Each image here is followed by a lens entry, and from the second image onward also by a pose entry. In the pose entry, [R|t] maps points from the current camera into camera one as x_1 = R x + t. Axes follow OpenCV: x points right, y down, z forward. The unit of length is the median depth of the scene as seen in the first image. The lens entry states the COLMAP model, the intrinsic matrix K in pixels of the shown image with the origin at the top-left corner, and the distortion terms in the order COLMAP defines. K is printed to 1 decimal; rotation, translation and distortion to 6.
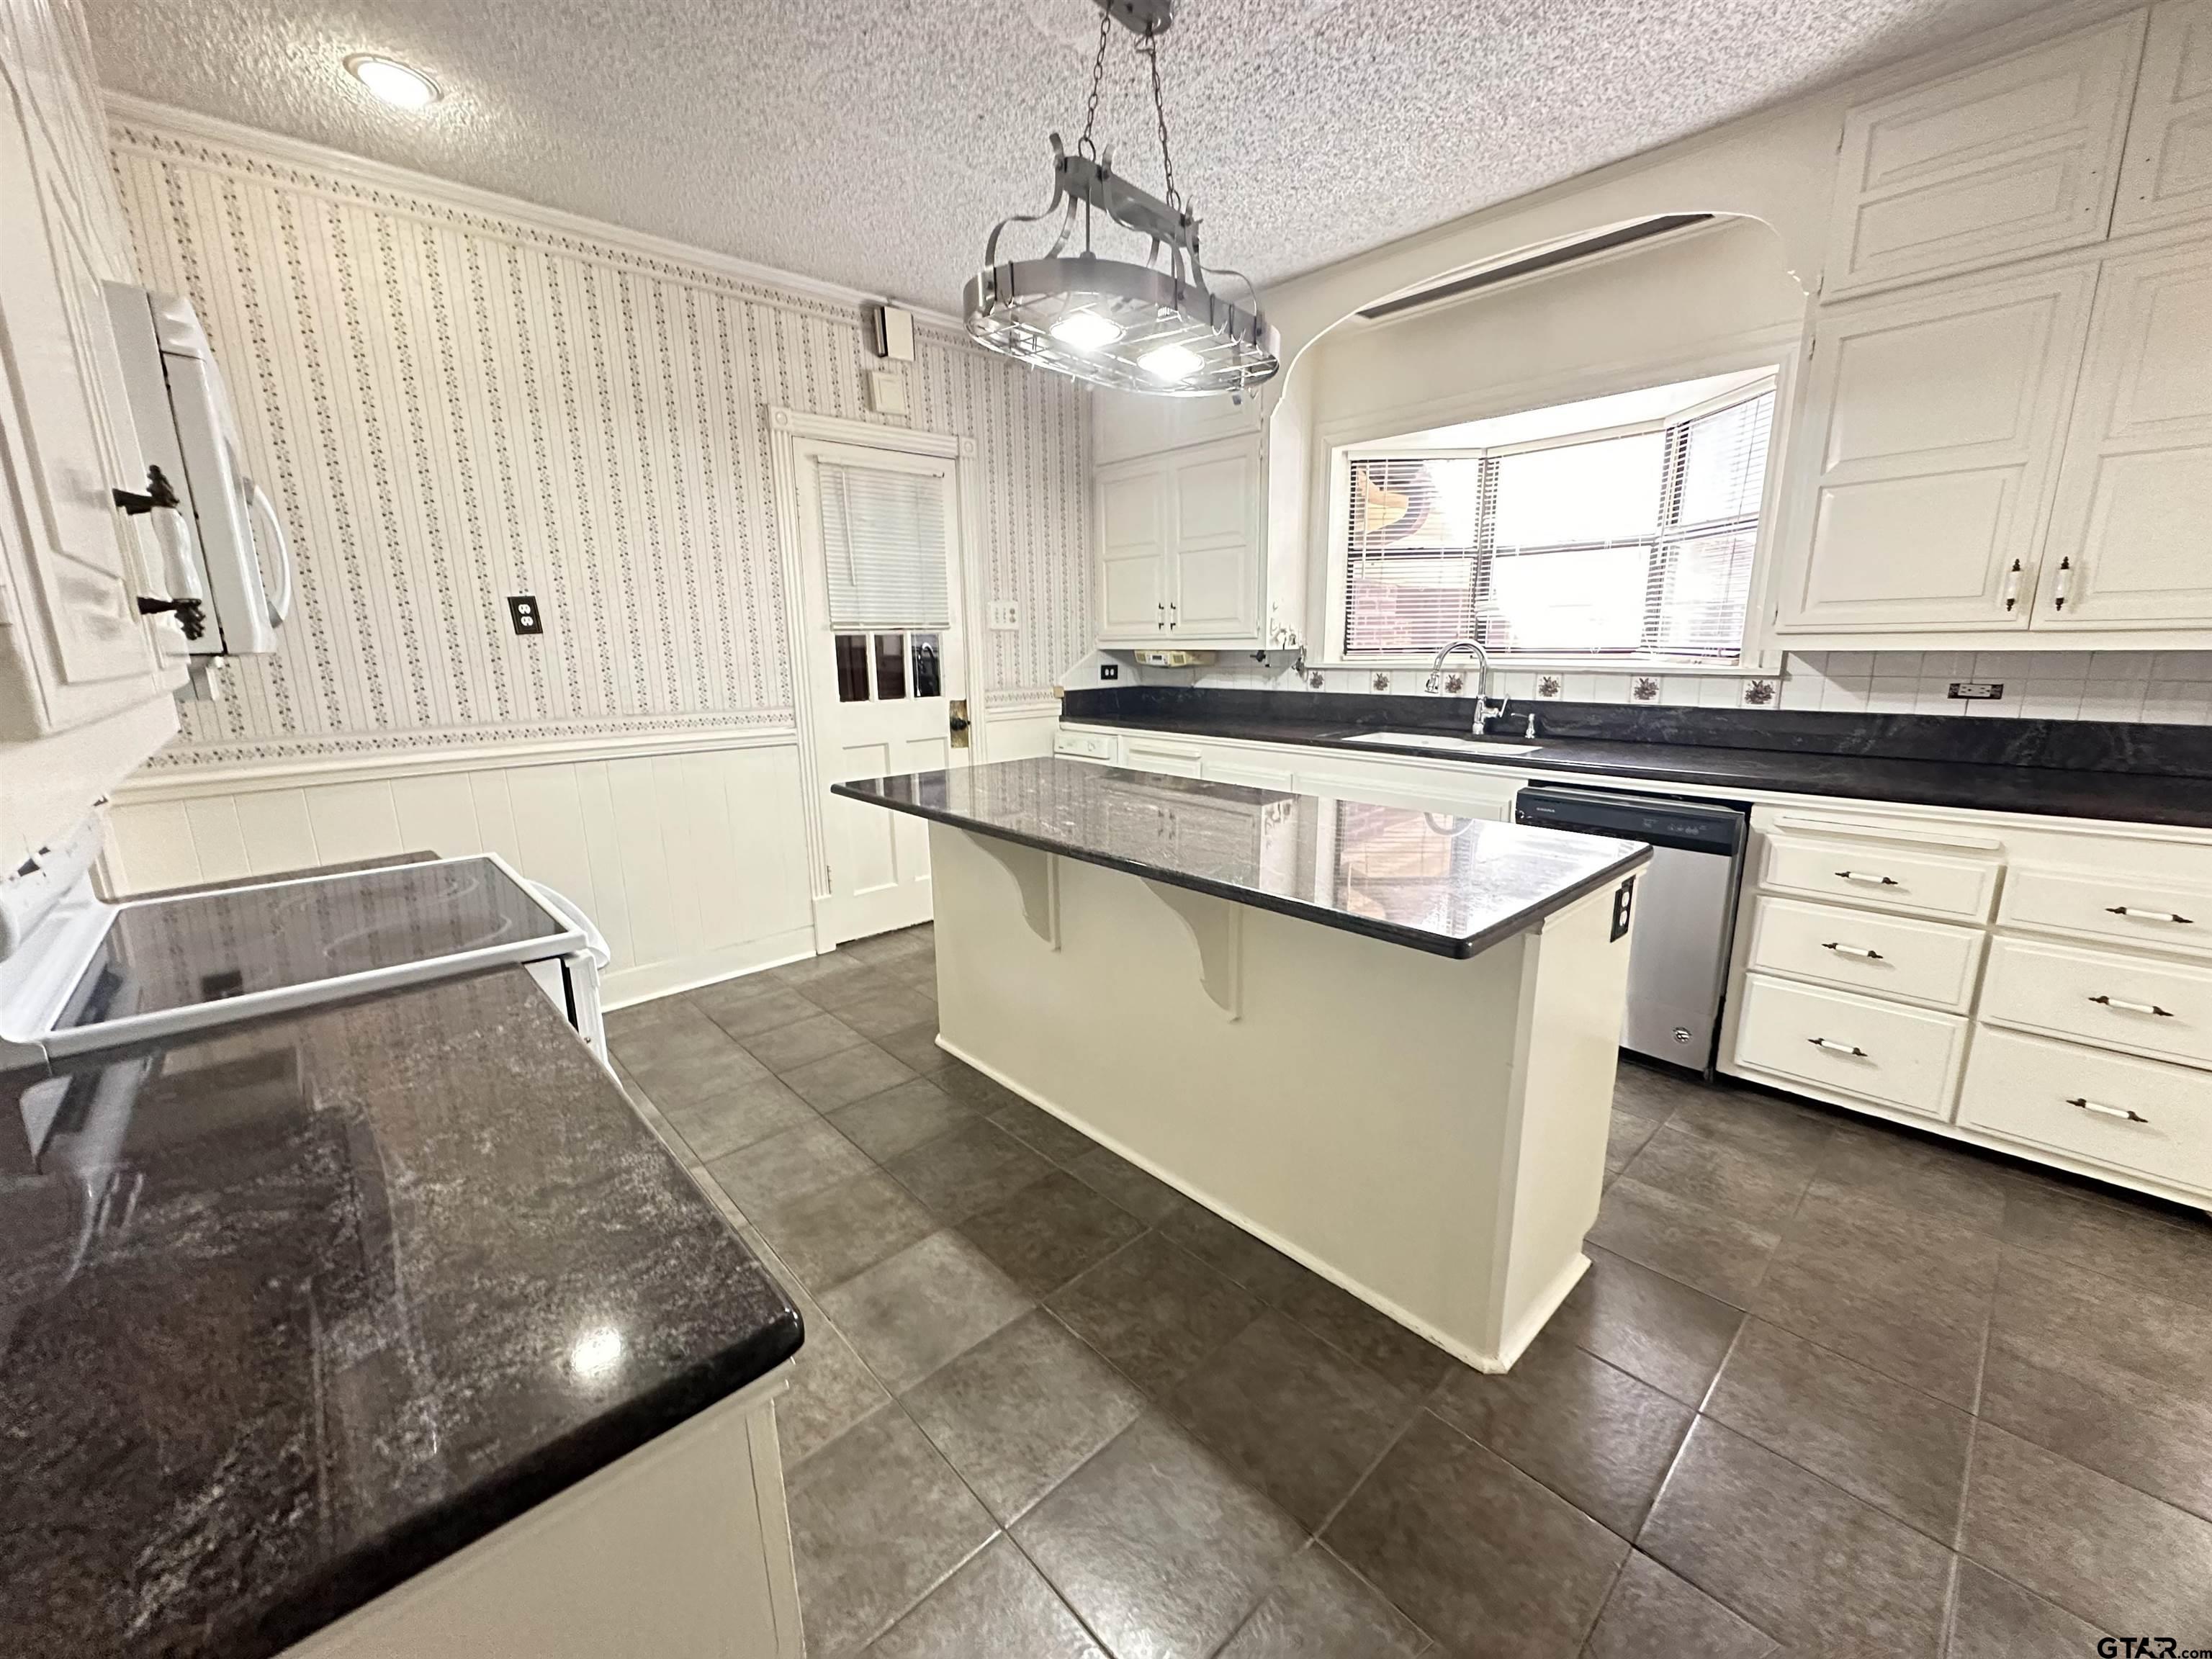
lens RADIAL K [[883.4, 0, 1110.9], [0, 883.4, 808.4], [0, 0, 1]] dist [0.003159, 0.000655]
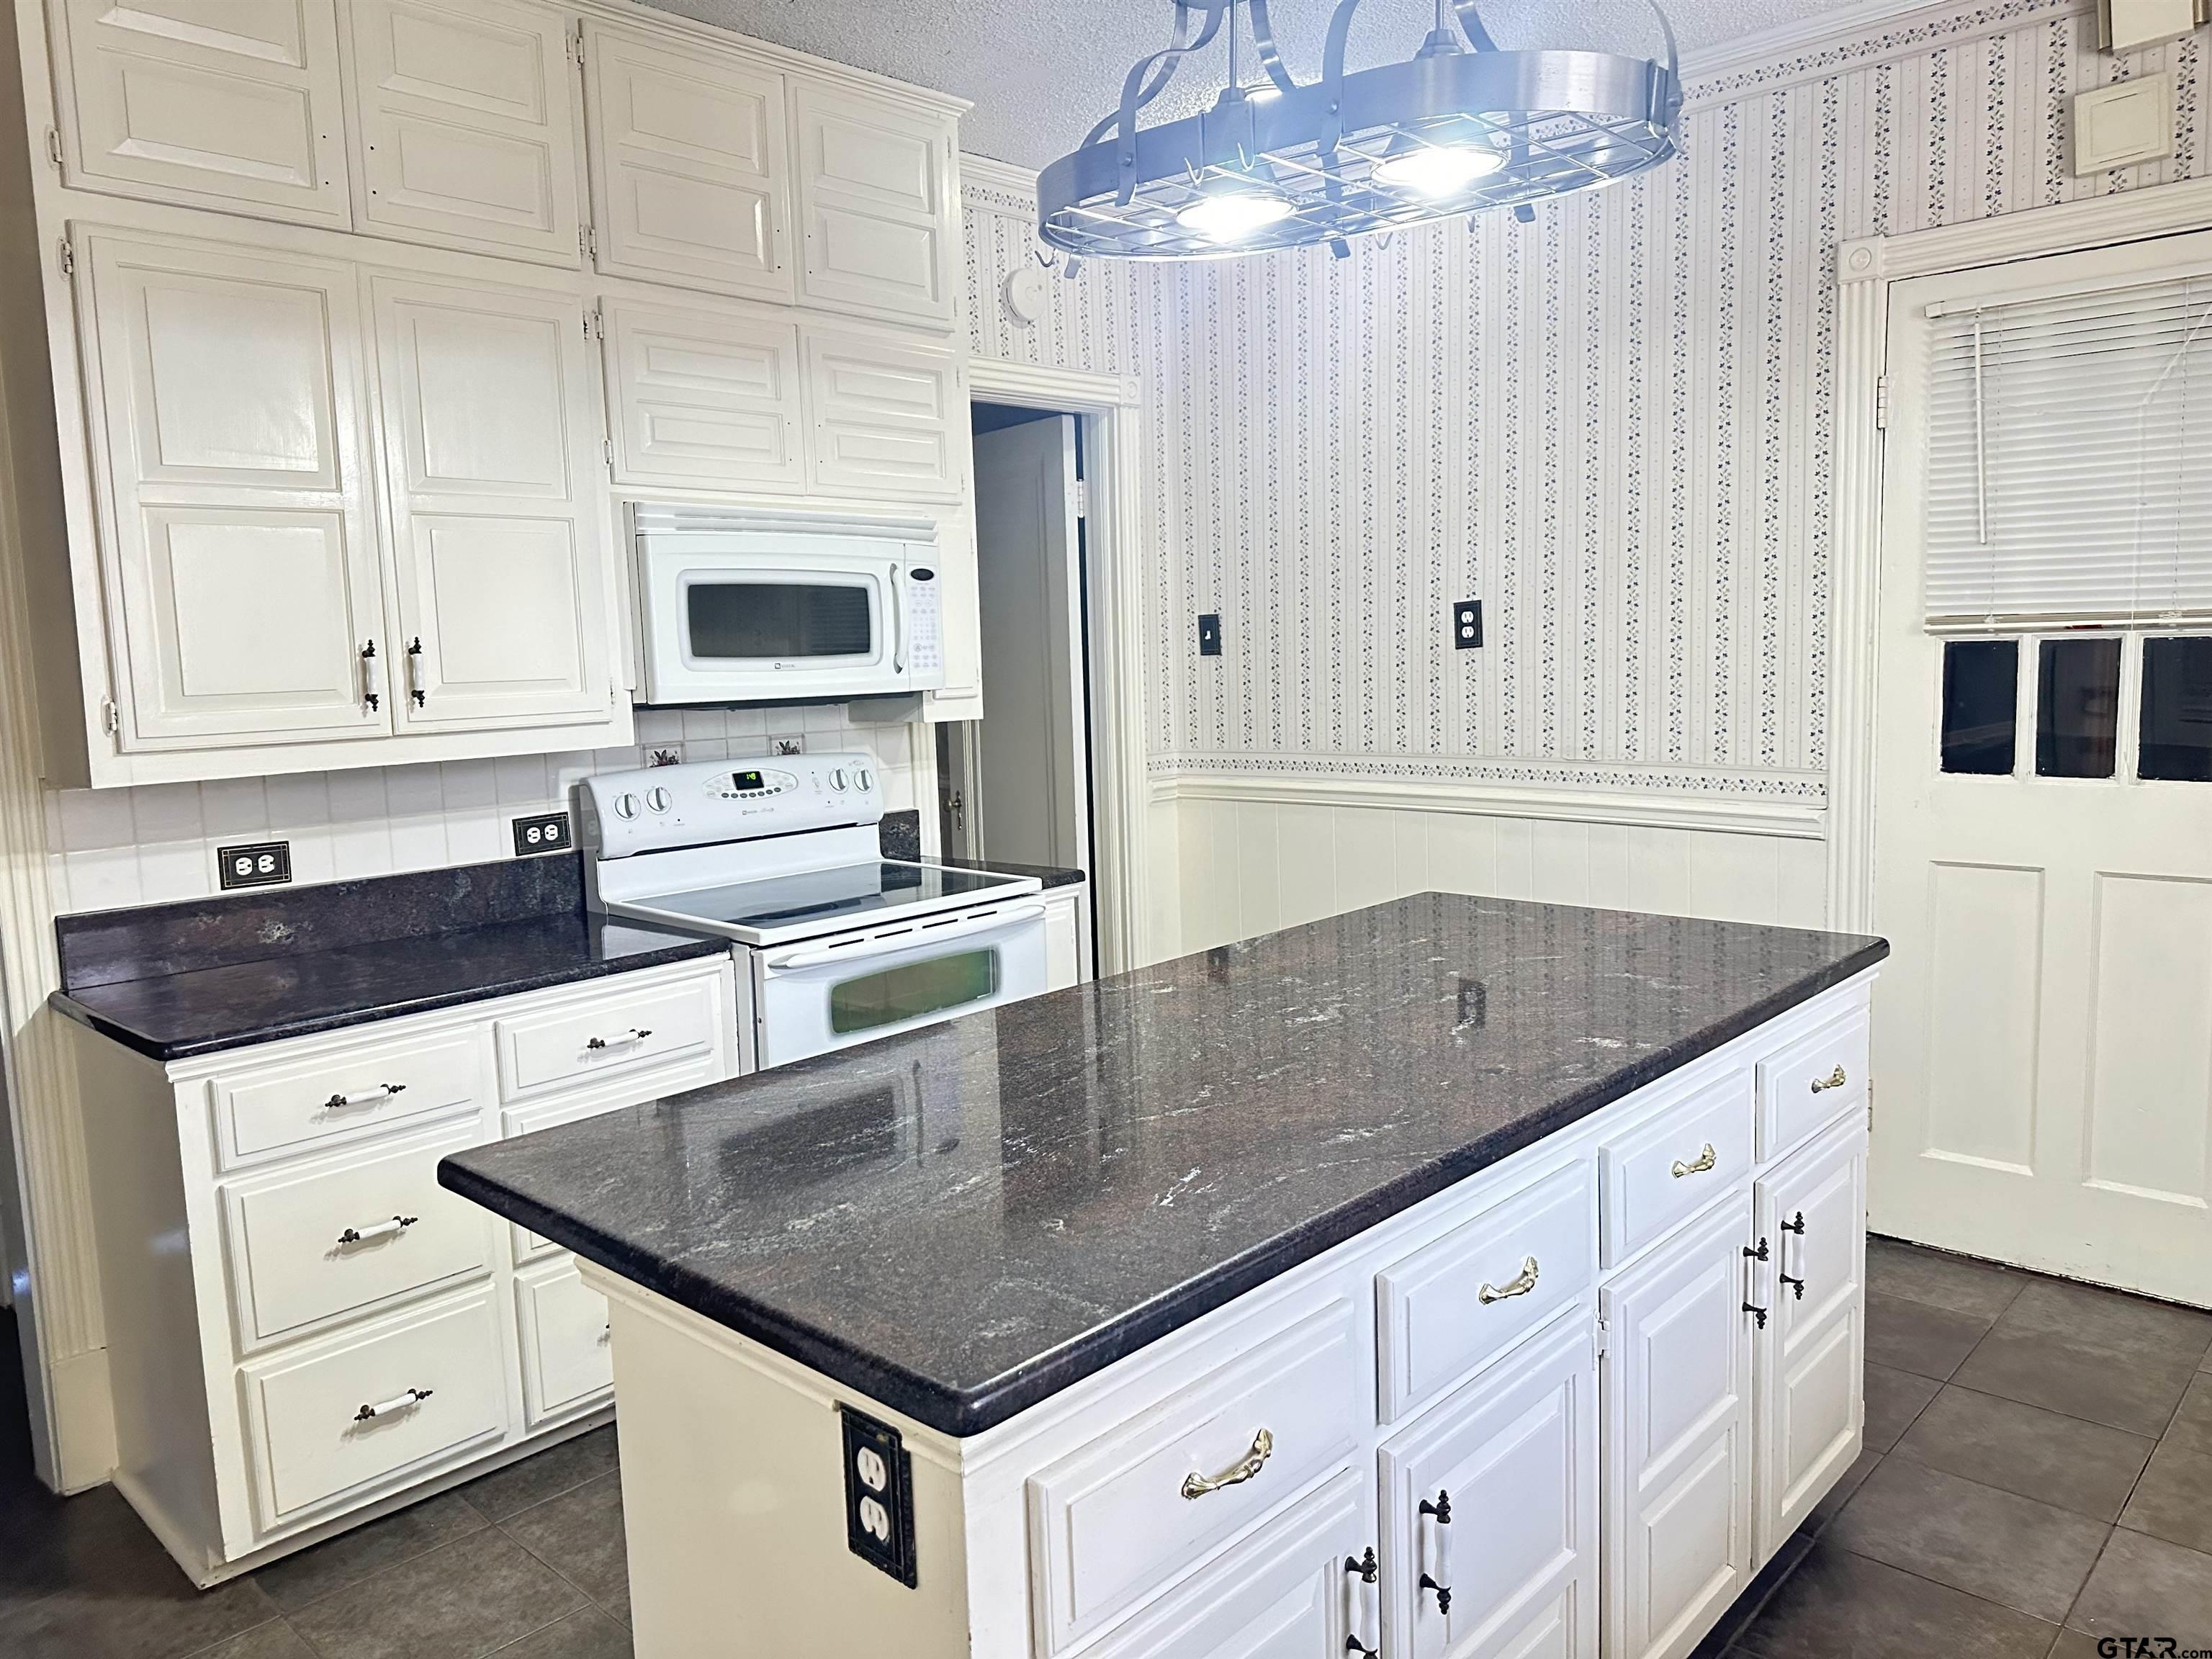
lens RADIAL K [[1542.1, 0, 1108.3], [0, 1542.1, 839.5], [0, 0, 1]] dist [0.045995, -0.056406]
pose [[0.064140, 0.122342, -0.990413, 0.636165], [-0.175955, 0.978295, 0.109450, -0.110654], [0.982306, 0.167248, 0.084275, 0.529813]]
